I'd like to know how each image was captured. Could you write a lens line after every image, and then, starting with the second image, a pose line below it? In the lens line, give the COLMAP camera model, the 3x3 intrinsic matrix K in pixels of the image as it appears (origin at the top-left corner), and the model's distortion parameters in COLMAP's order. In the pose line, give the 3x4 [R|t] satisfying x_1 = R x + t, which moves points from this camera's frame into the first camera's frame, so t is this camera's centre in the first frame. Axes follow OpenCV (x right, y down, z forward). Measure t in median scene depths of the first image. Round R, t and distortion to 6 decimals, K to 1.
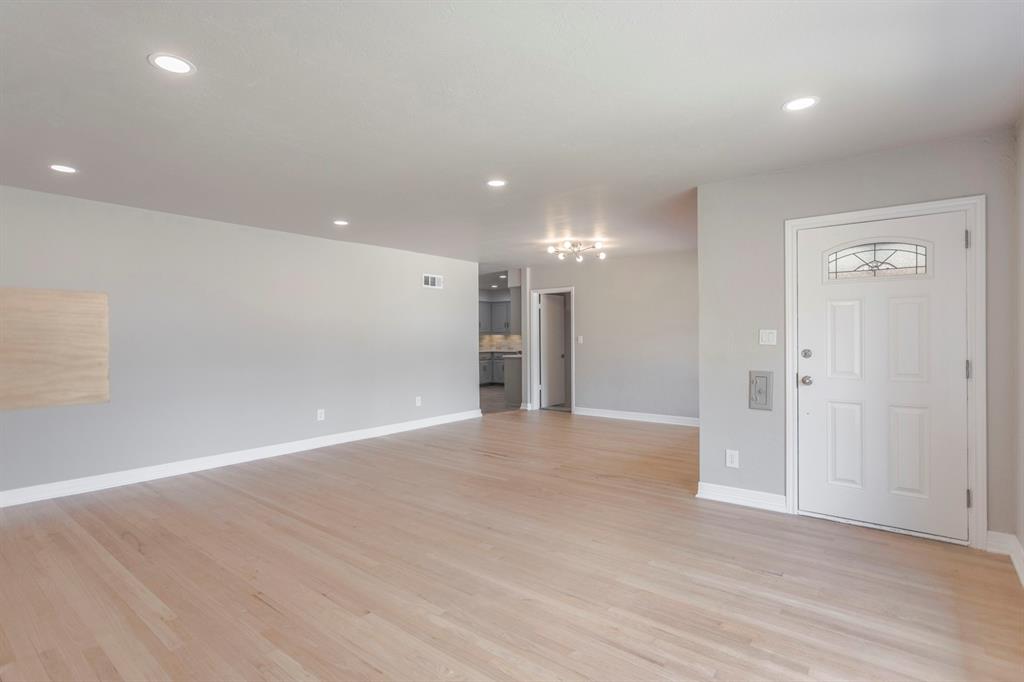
lens RADIAL K [[505.9, 0, 519.5], [0, 505.9, 334.4], [0, 0, 1]] dist [-0.017740, 0.000688]
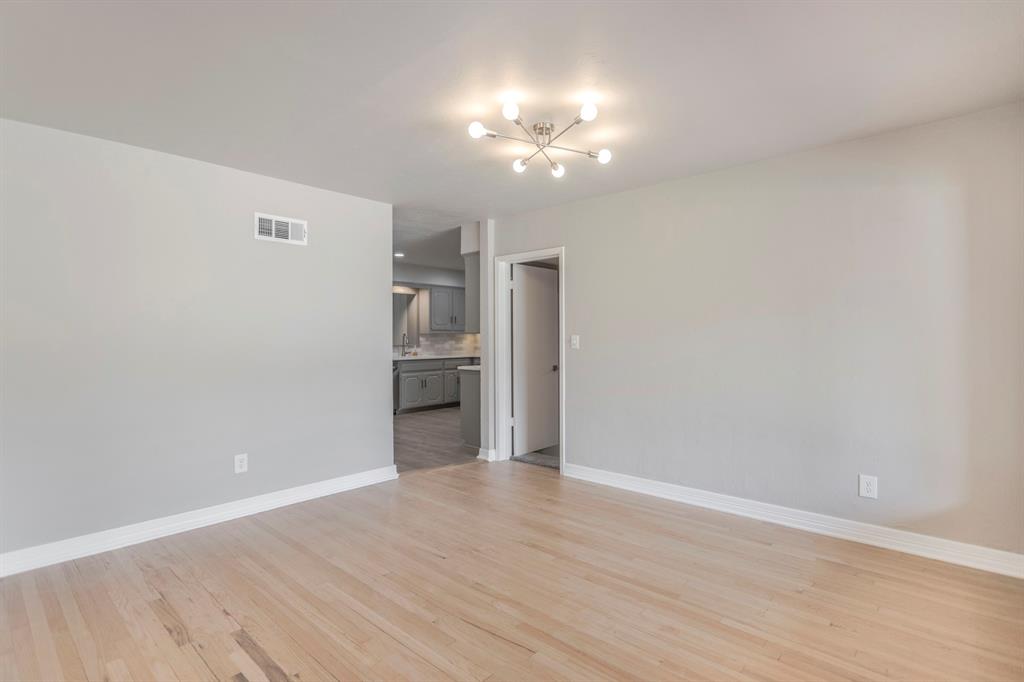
lens RADIAL K [[505.9, 0, 519.5], [0, 505.9, 334.4], [0, 0, 1]] dist [-0.017740, 0.000688]
pose [[0.997704, 0.002898, -0.067662, 0.096801], [-0.002813, 0.999995, 0.001347, 0.001623], [0.067665, -0.001154, 0.997707, 0.444347]]
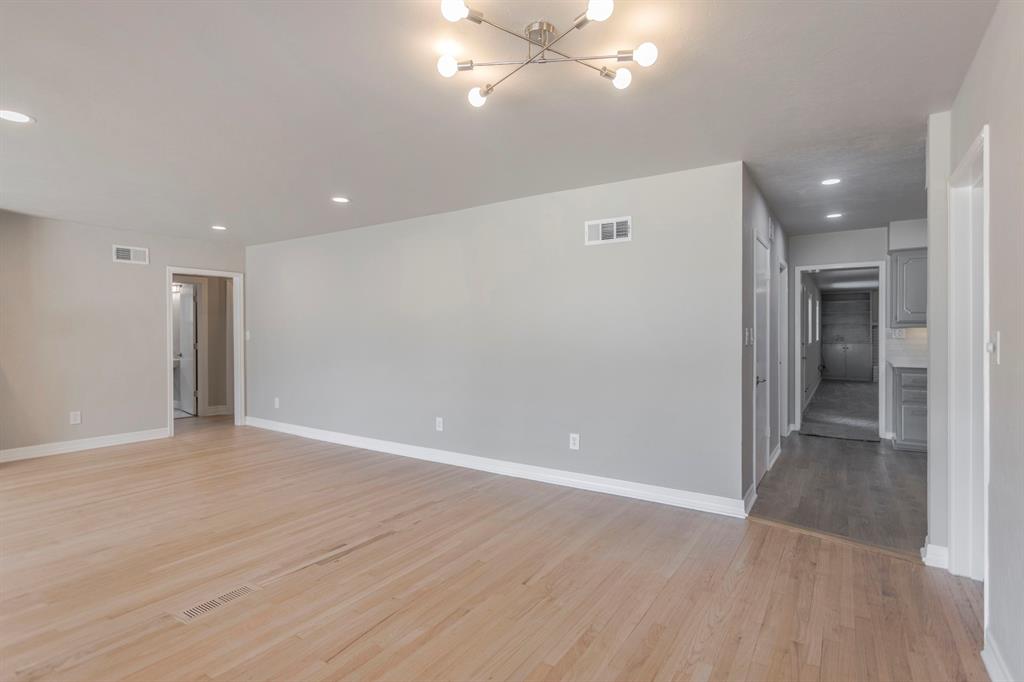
lens RADIAL K [[505.9, 0, 519.5], [0, 505.9, 334.4], [0, 0, 1]] dist [-0.017740, 0.000688]
pose [[0.074631, 0.003793, -0.997204, 0.321505], [0.000127, 0.999993, 0.003813, 0.004843], [0.997211, -0.000411, 0.074630, 0.757240]]
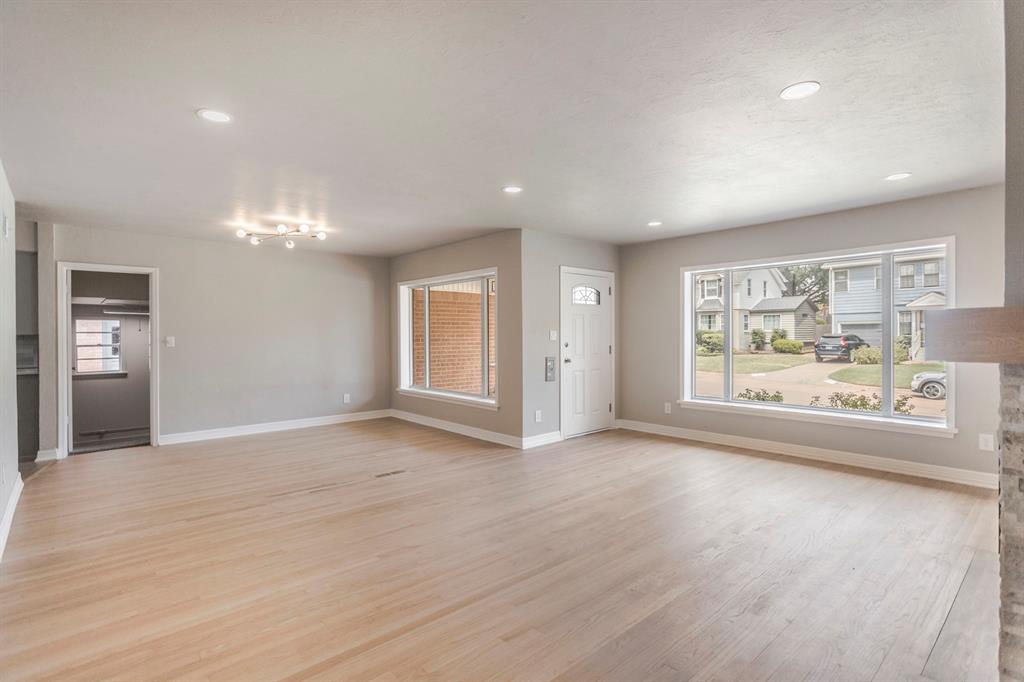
lens RADIAL K [[496.8, 0, 535.2], [0, 496.8, 340.6], [0, 0, 1]] dist [0.000142, -0.028130]
pose [[0.149433, -0.007129, 0.988746, -0.489997], [0.003065, 0.999973, 0.006746, 0.004881], [-0.988767, 0.002022, 0.149451, 0.369815]]
